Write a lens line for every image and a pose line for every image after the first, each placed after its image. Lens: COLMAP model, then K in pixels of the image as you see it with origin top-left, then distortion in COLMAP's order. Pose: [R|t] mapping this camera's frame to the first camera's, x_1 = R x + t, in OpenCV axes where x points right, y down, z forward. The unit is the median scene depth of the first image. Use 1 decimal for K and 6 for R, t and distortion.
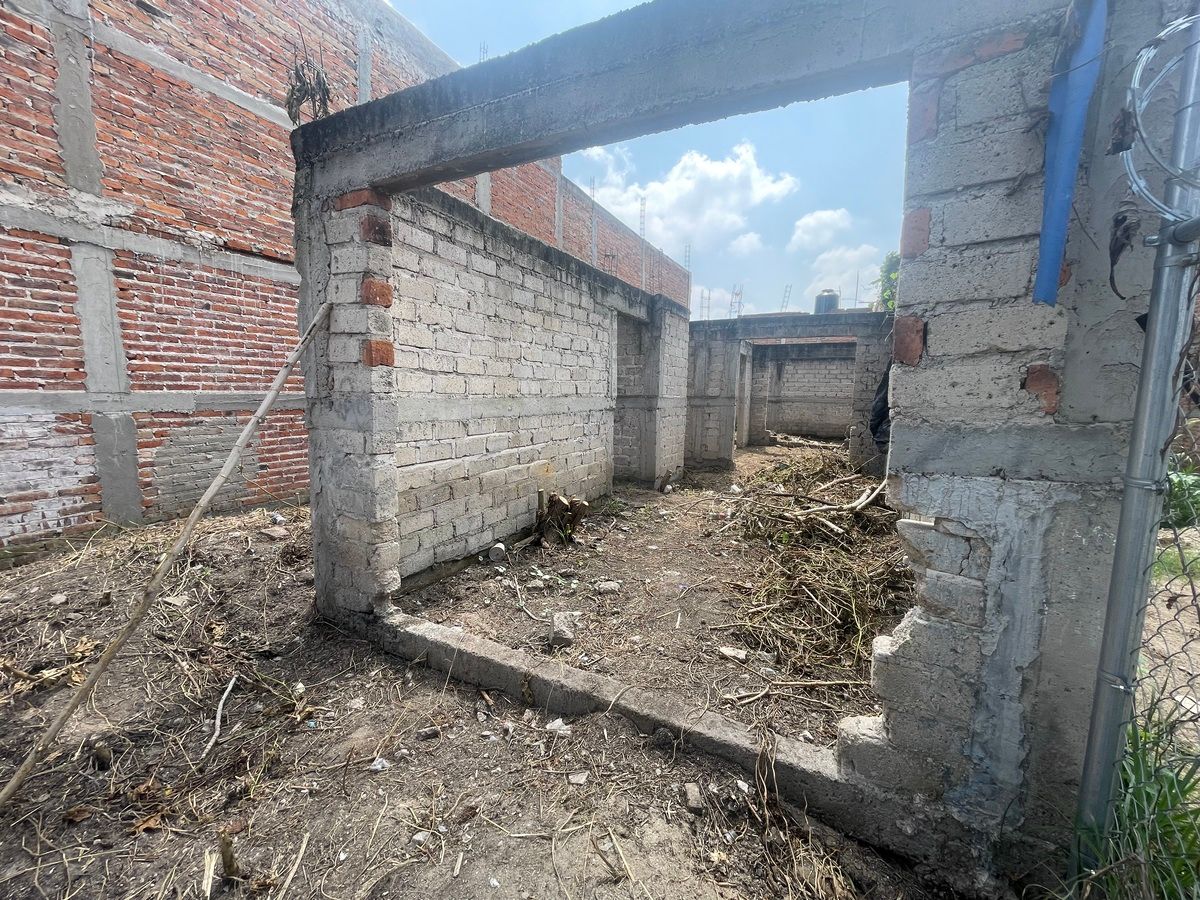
lens RADIAL K [[488.3, 0, 599.8], [0, 488.3, 451.1], [0, 0, 1]] dist [-0.001474, -0.000645]
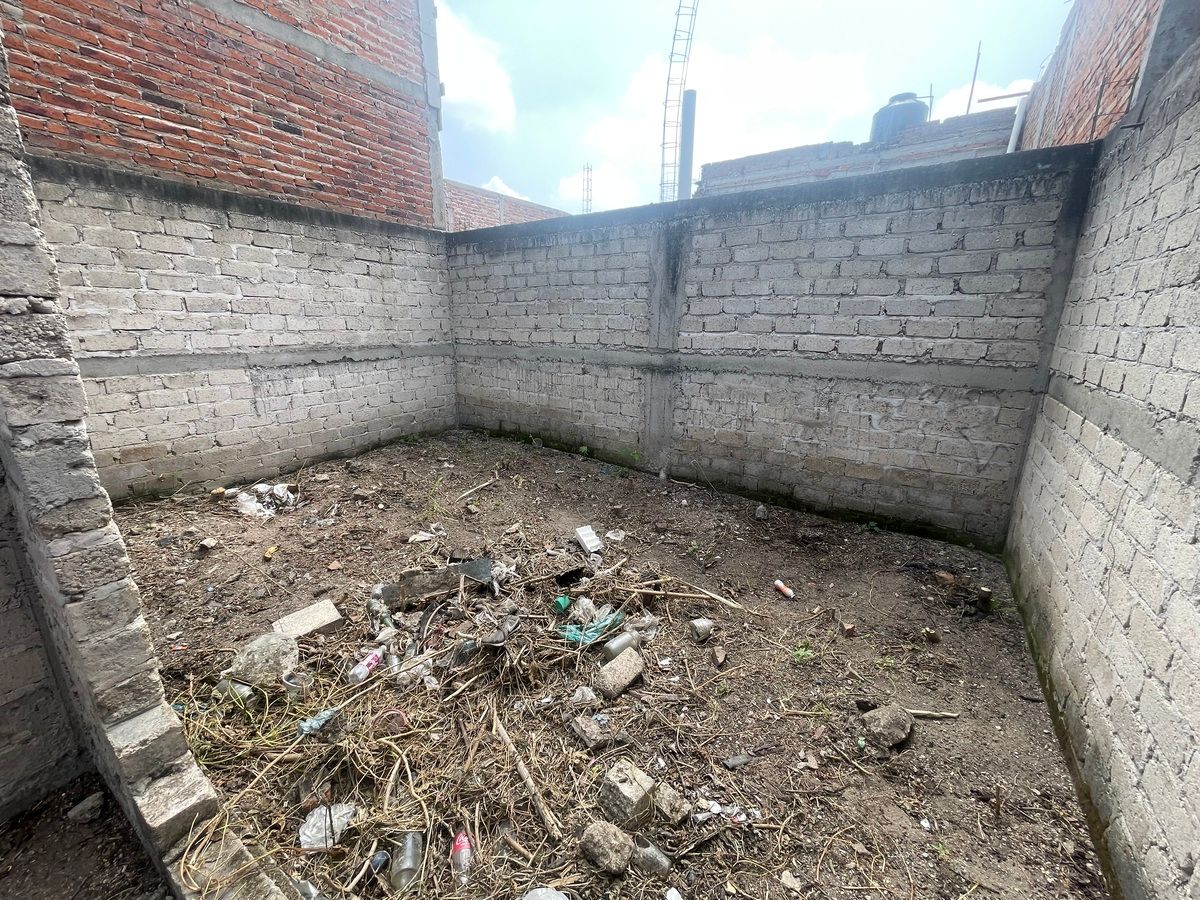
lens RADIAL K [[488.3, 0, 597.4], [0, 488.3, 448.9], [0, 0, 1]] dist [-0.001474, -0.000645]
pose [[0.993634, 0.016401, -0.111459, 0.682720], [-0.001410, 0.991080, 0.133262, -0.177905], [0.112651, -0.132257, 0.984793, 1.352784]]
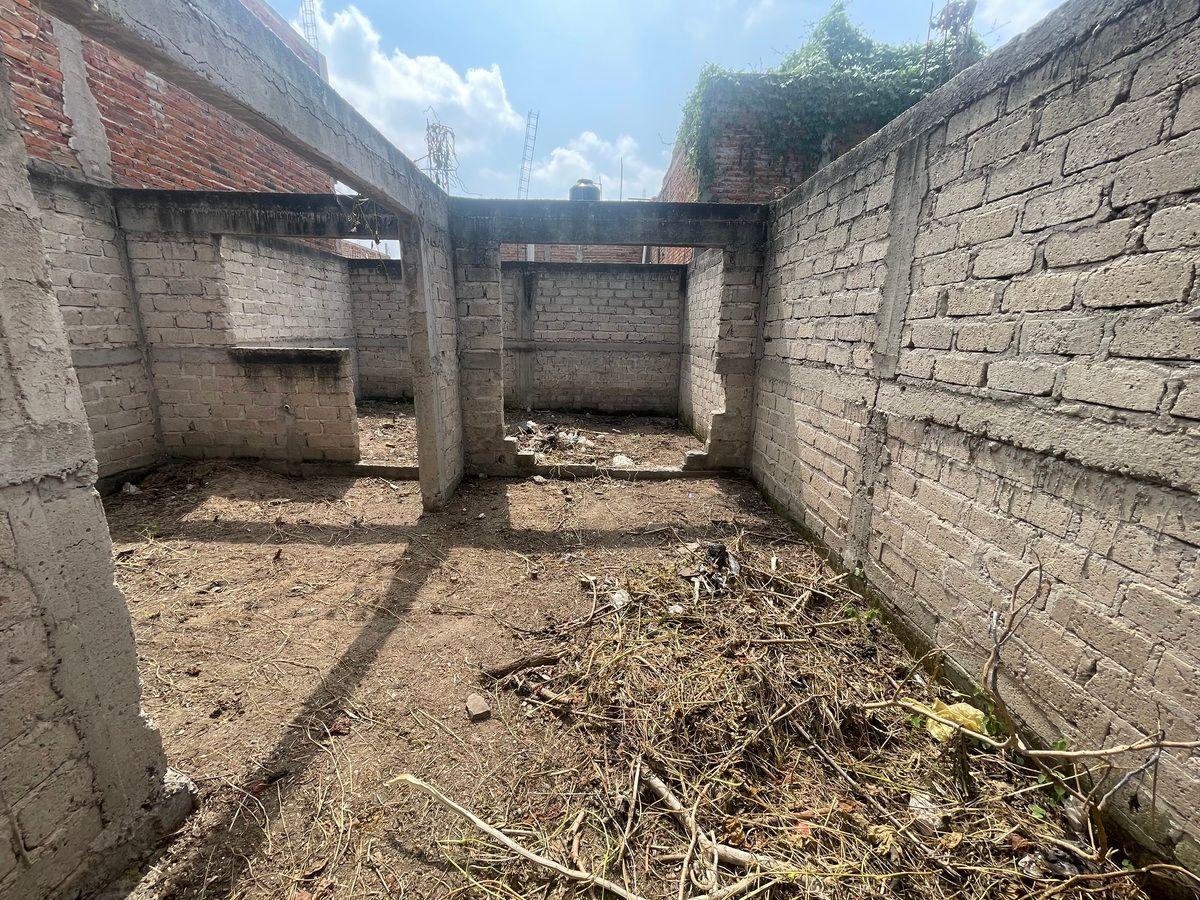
lens RADIAL K [[488.3, 0, 599.5], [0, 488.3, 448.5], [0, 0, 1]] dist [-0.001474, -0.000645]
pose [[0.883789, -0.113193, 0.453988, 0.340533], [0.053074, 0.988286, 0.143090, -0.128009], [-0.464867, -0.102366, 0.879443, 0.926751]]
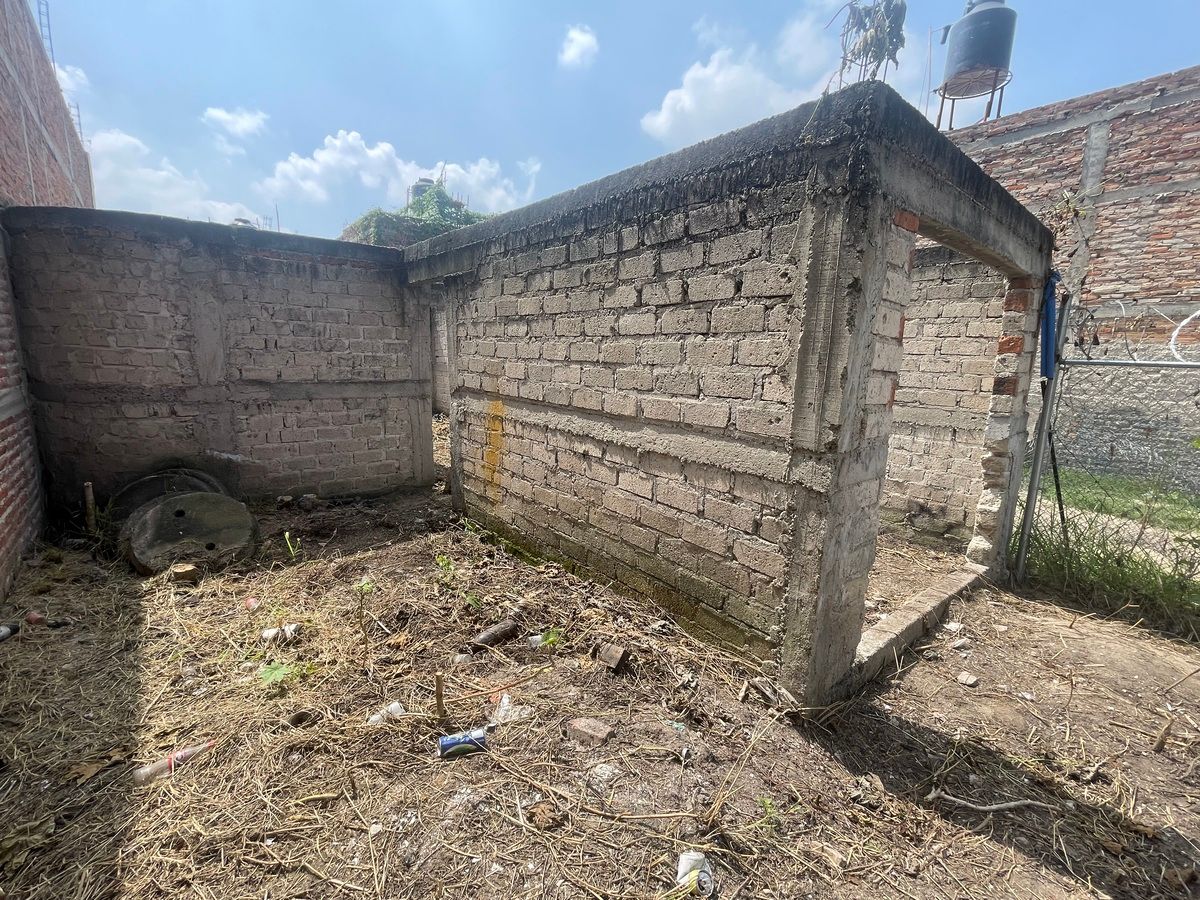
lens RADIAL K [[526.4, 0, 600.1], [0, 526.4, 449.8], [0, 0, 1]] dist [-0.007748, 0.001439]
pose [[0.388761, -0.172262, 0.905091, -0.451152], [0.087403, 0.984831, 0.149897, -0.082015], [-0.917184, 0.020833, 0.397920, 0.311730]]
